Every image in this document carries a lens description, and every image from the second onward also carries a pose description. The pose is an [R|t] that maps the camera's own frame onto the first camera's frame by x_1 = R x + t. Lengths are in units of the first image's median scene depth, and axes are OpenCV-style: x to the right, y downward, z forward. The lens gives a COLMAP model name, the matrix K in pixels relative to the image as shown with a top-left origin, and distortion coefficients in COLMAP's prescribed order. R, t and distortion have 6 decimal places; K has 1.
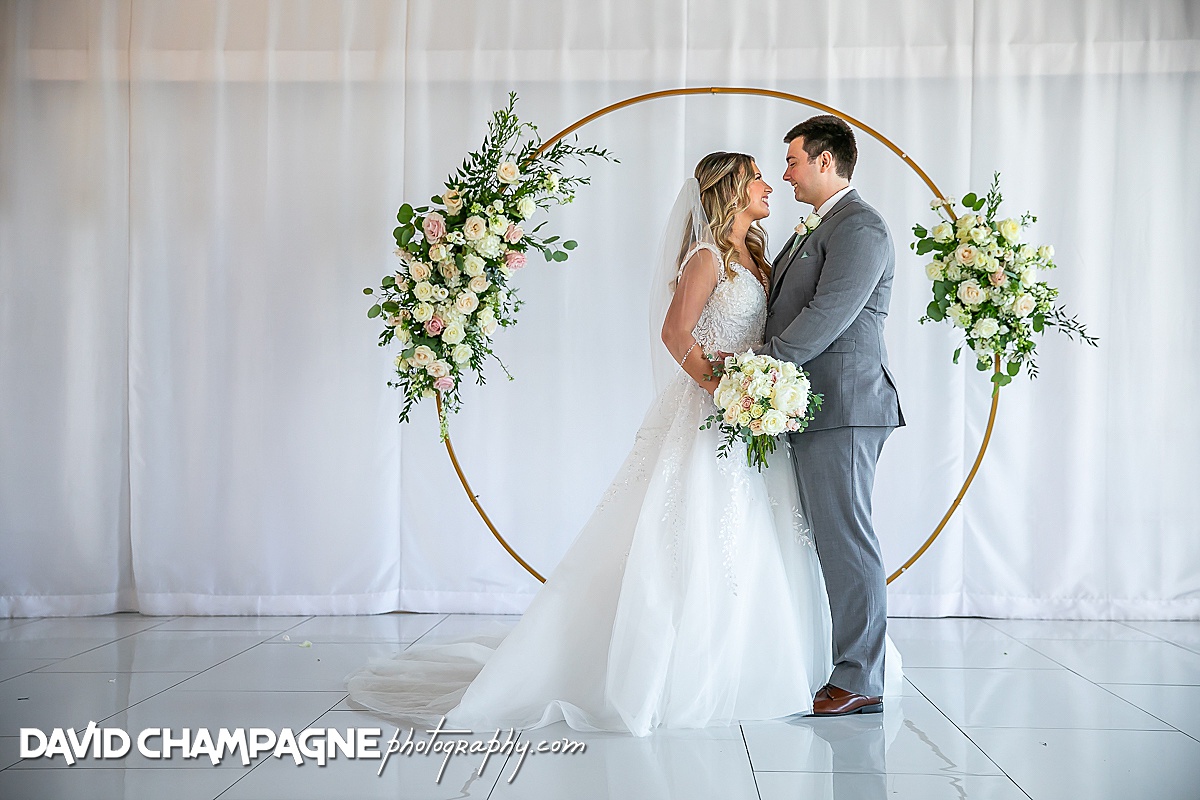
lens RADIAL K [[1502.2, 0, 634.2], [0, 1502.2, 401.6], [0, 0, 1]] dist [0.547571, -1.913881]
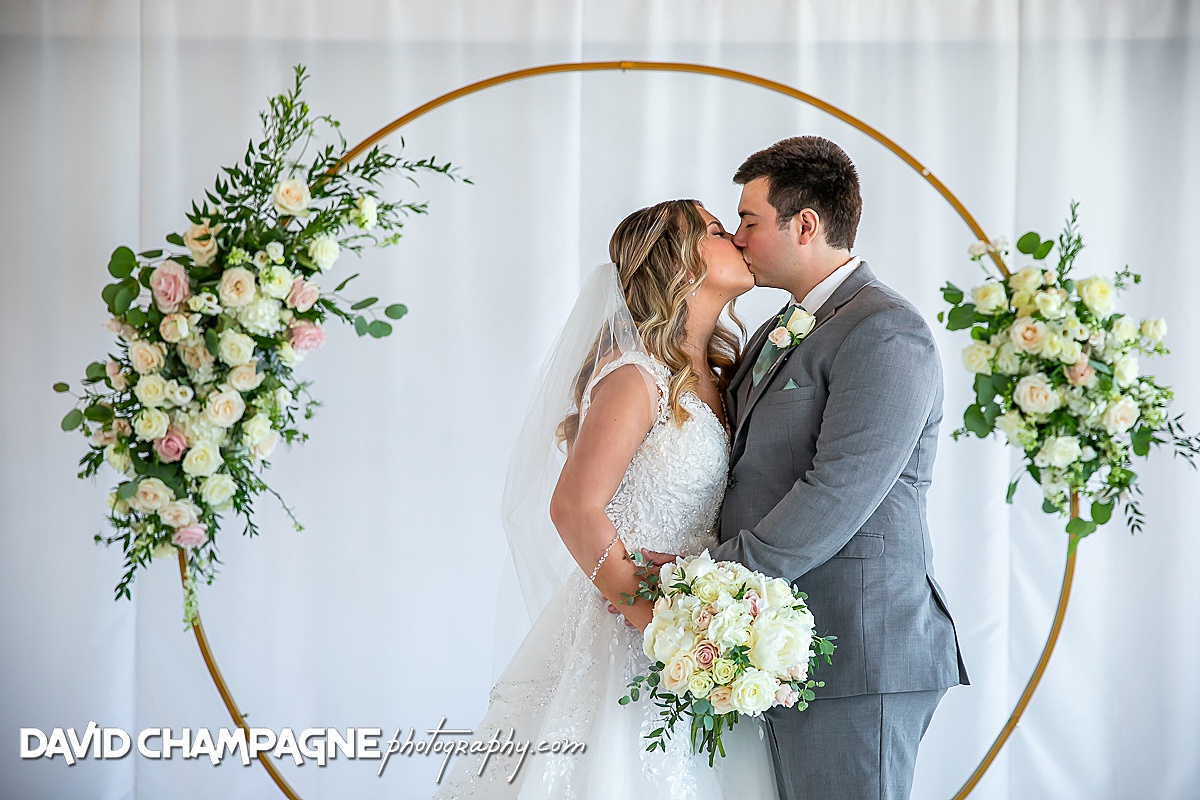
lens RADIAL K [[1835.4, 0, 601.0], [0, 1835.4, 437.7], [0, 0, 1]] dist [0.315690, 0.048217]
pose [[0.999058, -0.004274, 0.043184, 0.008950], [0.003239, 0.999707, 0.023991, -0.070918], [-0.043274, -0.023828, 0.998779, 0.242986]]
